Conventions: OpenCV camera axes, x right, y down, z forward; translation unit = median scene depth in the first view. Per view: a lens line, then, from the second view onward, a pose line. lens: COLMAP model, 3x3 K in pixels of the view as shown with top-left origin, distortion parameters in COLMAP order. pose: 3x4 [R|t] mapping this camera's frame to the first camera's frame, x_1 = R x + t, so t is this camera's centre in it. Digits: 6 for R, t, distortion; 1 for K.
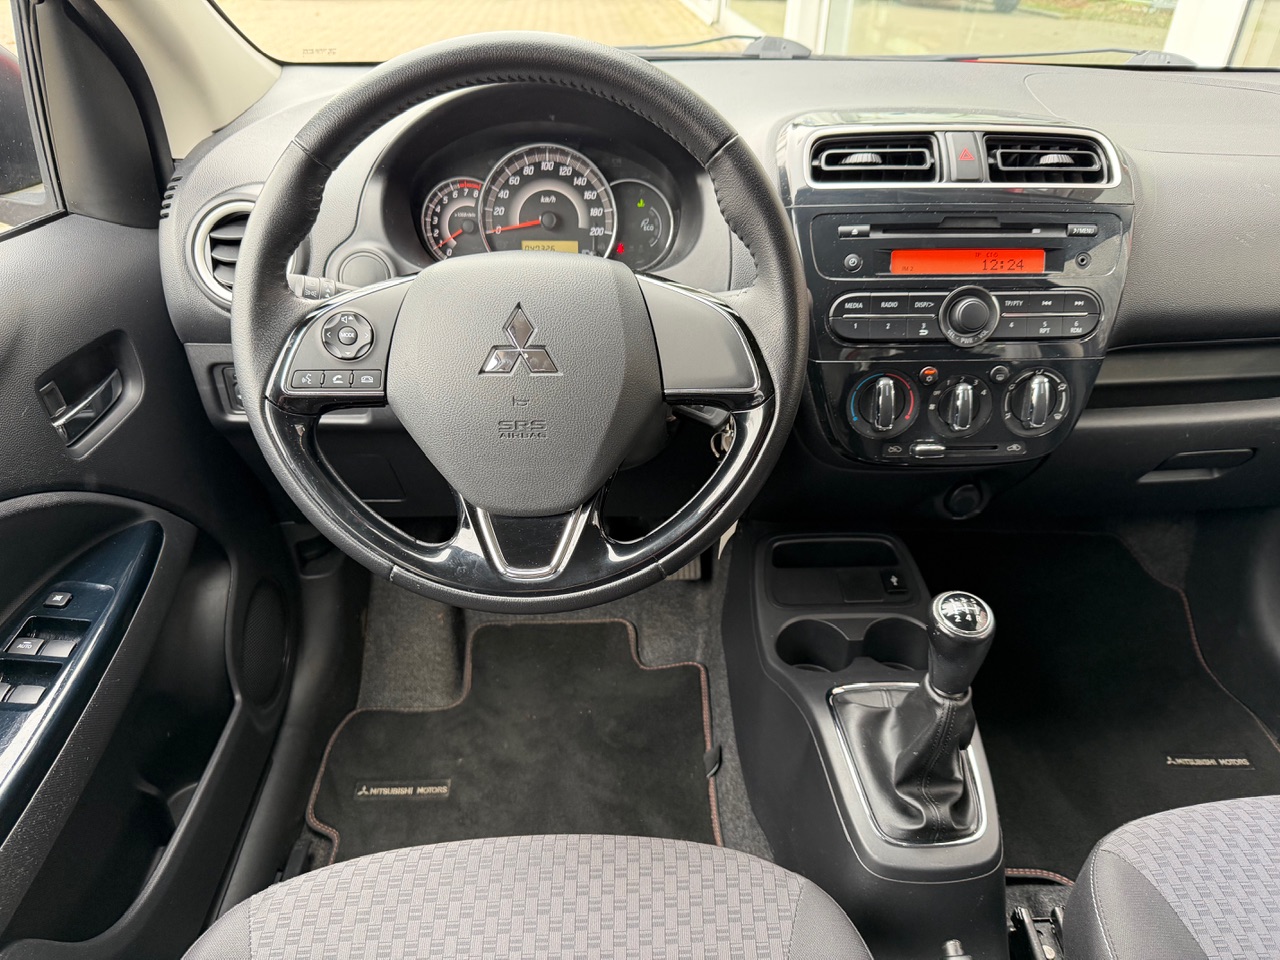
lens RADIAL K [[881.7, 0, 649.0], [0, 881.7, 506.2], [0, 0, 1]] dist [0.034868, -0.035948]
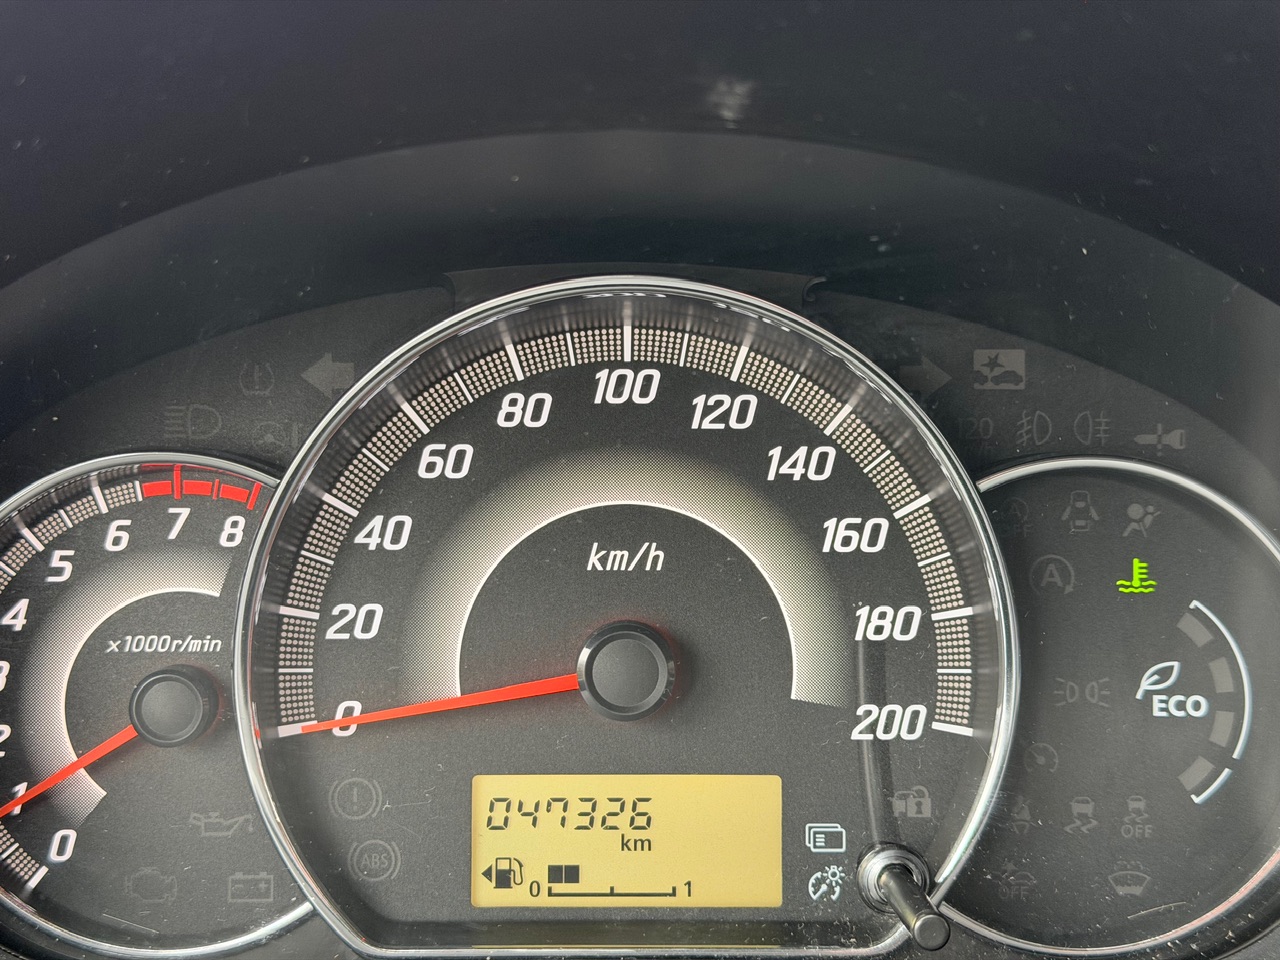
lens RADIAL K [[1770.7, 0, 651.1], [0, 1770.7, 478.2], [0, 0, 1]] dist [0.102527, 0.000000]
pose [[0.999712, -0.001045, -0.023968, -0.100539], [-0.005628, 0.960964, -0.276616, -0.262896], [0.023321, 0.276671, 0.960682, 0.648208]]
